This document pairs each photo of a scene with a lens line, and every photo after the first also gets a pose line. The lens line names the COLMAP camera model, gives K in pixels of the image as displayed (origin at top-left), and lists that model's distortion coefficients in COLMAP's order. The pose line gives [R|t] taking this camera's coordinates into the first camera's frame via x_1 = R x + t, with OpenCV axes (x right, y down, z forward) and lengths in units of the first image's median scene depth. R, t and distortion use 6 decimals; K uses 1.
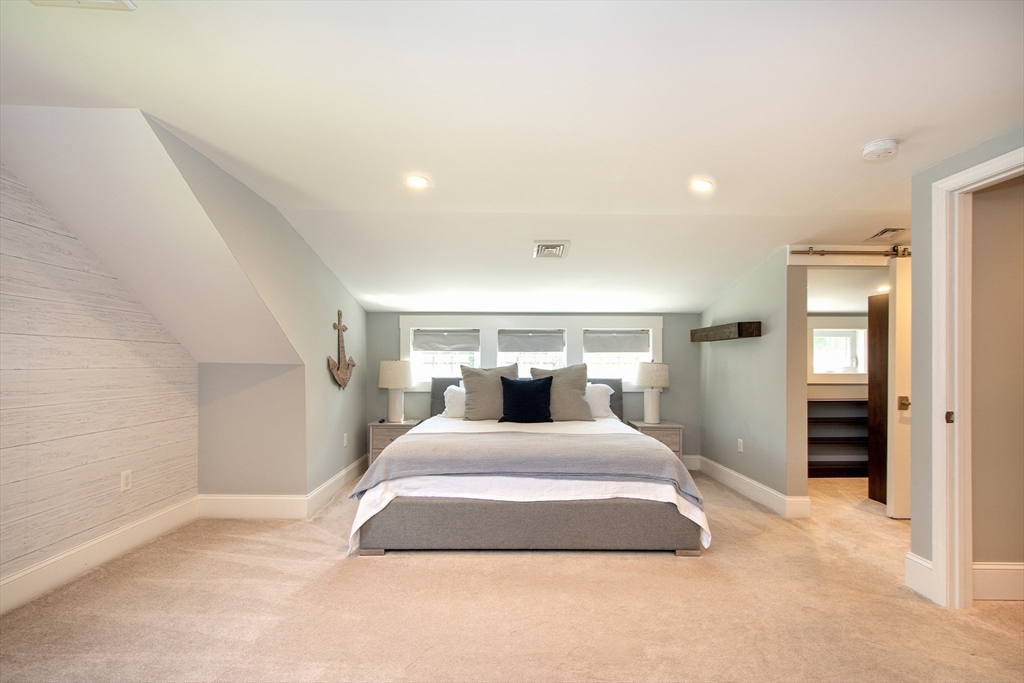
lens RADIAL K [[459.7, 0, 507.3], [0, 459.7, 365.9], [0, 0, 1]] dist [0.015860, -0.008858]
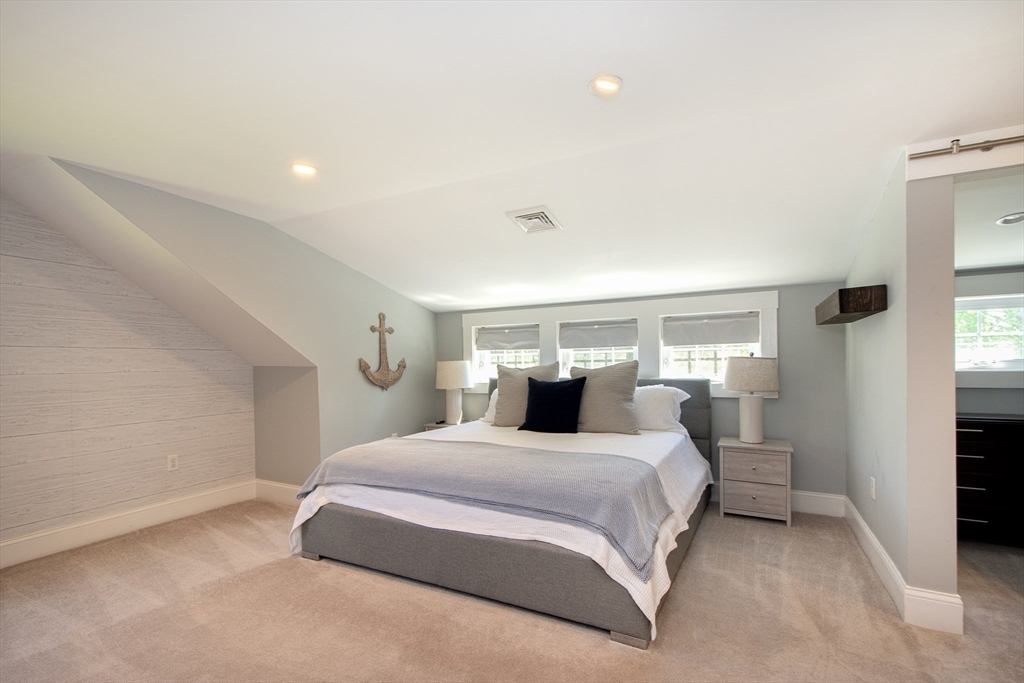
lens RADIAL K [[464.8, 0, 529.0], [0, 464.8, 370.5], [0, 0, 1]] dist [0.011442, -0.000476]
pose [[0.883409, -0.008876, -0.468520, 0.469152], [0.014004, 0.999874, 0.007462, 0.004541], [0.468394, -0.013153, 0.883422, 0.269313]]
